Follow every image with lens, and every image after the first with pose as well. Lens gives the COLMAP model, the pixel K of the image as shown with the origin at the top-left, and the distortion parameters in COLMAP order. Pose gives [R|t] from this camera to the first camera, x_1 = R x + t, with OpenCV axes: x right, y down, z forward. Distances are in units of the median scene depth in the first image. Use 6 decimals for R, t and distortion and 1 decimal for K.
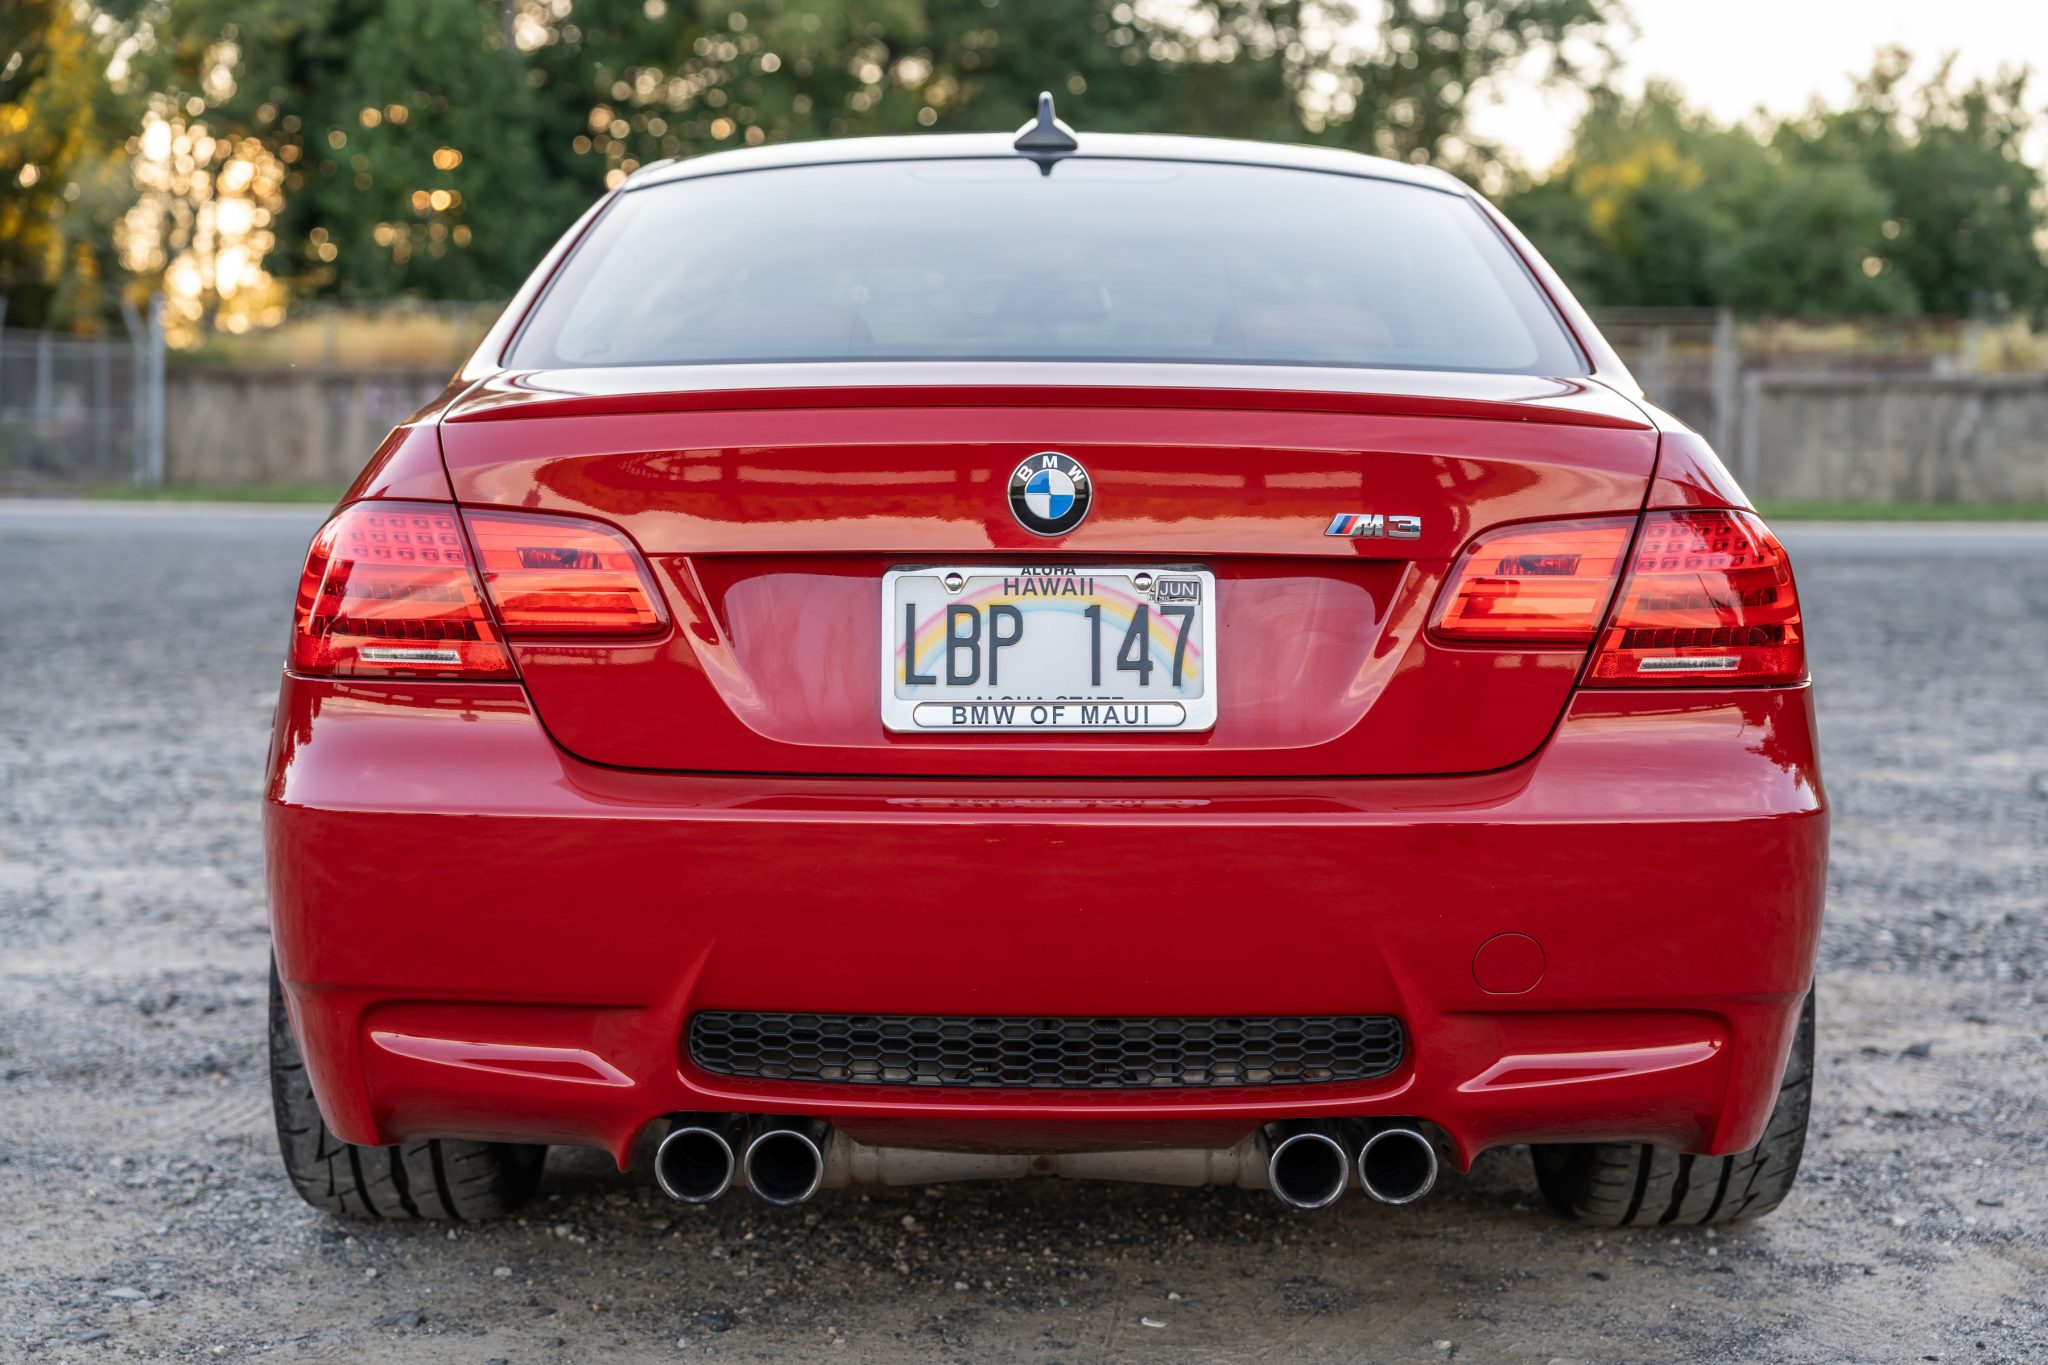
lens RADIAL K [[5198.6, 0, 1034.9], [0, 5198.6, 702.9], [0, 0, 1]] dist [-0.005212, 0.000000]
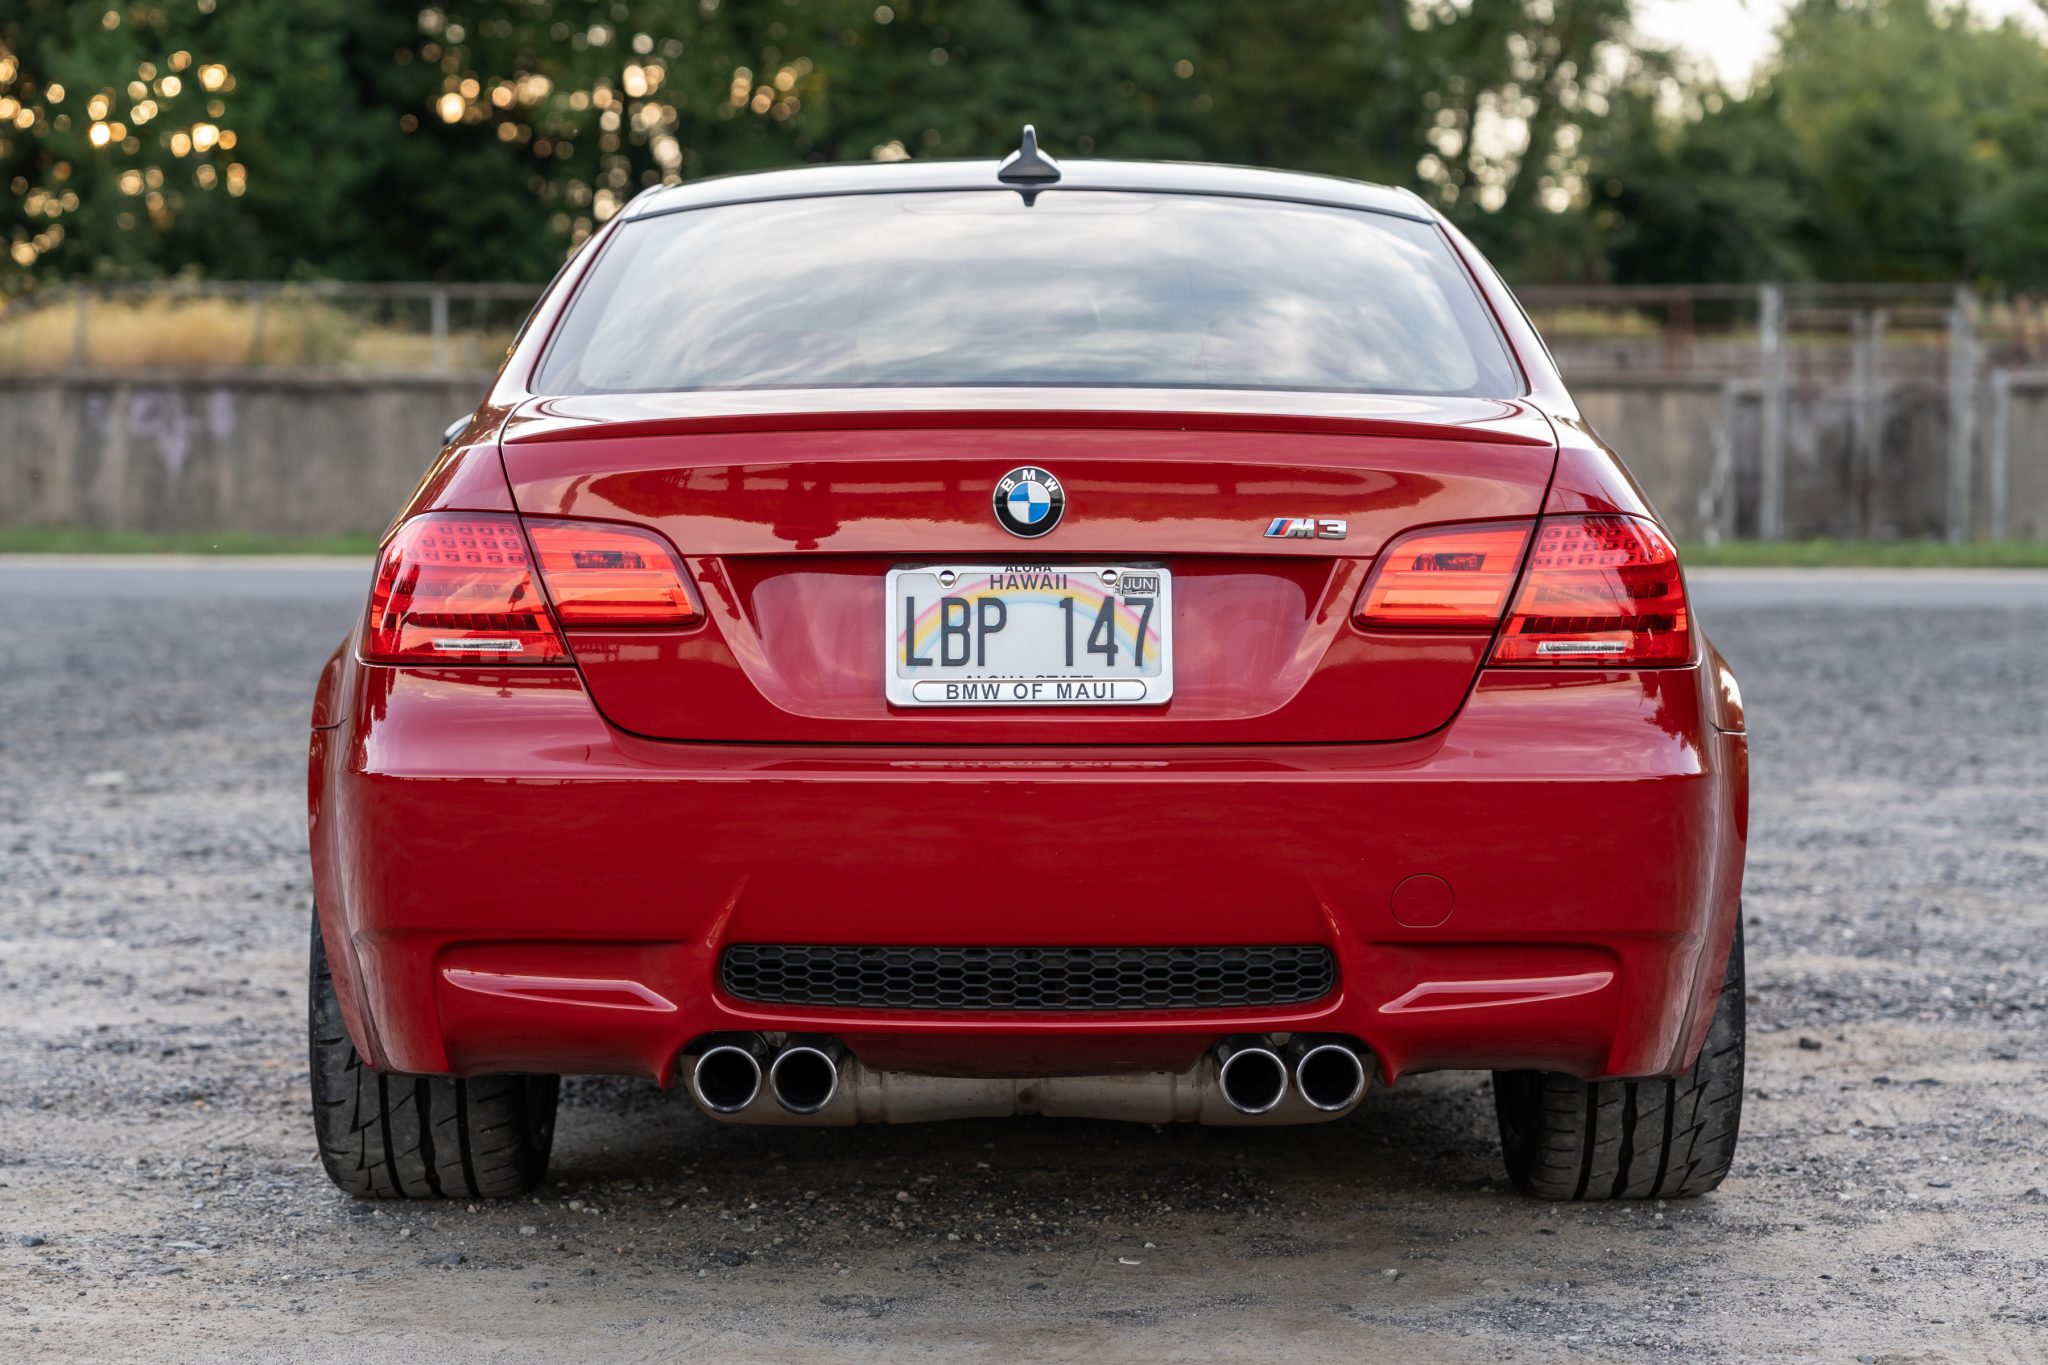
lens RADIAL K [[5198.6, 0, 1011.1], [0, 5198.6, 665.4], [0, 0, 1]] dist [-0.005212, 0.000000]
pose [[0.999990, -0.004085, -0.002066, 0.001001], [0.004063, 0.999936, -0.010551, 0.008185], [0.002109, 0.010543, 0.999942, -0.156571]]
